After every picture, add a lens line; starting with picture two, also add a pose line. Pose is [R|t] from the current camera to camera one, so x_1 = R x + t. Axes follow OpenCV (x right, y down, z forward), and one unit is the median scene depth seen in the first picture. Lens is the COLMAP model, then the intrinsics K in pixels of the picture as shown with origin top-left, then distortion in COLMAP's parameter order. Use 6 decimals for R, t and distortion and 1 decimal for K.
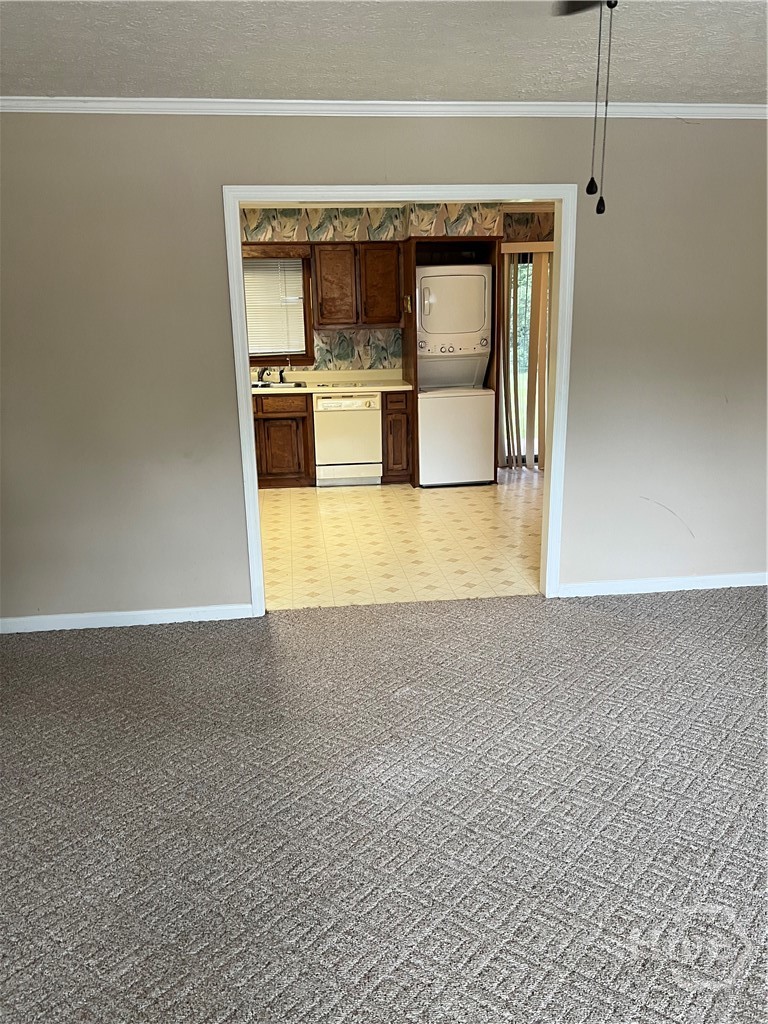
lens RADIAL K [[751.4, 0, 384.0], [0, 751.4, 512.0], [0, 0, 1]] dist [0.002381, 0.000204]
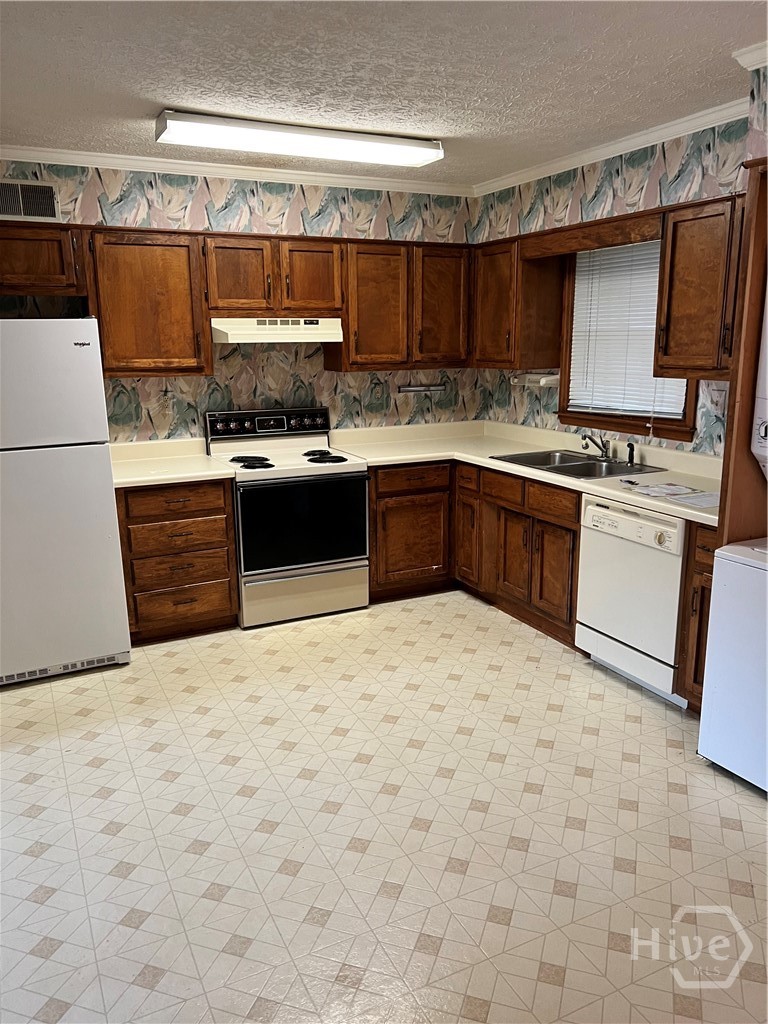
lens RADIAL K [[751.4, 0, 384.0], [0, 751.4, 512.0], [0, 0, 1]] dist [0.002381, 0.000204]
pose [[0.348797, 0.226032, -0.909533, 0.345822], [-0.240717, 0.959530, 0.146144, -0.186645], [0.905757, 0.167966, 0.389091, 0.654035]]
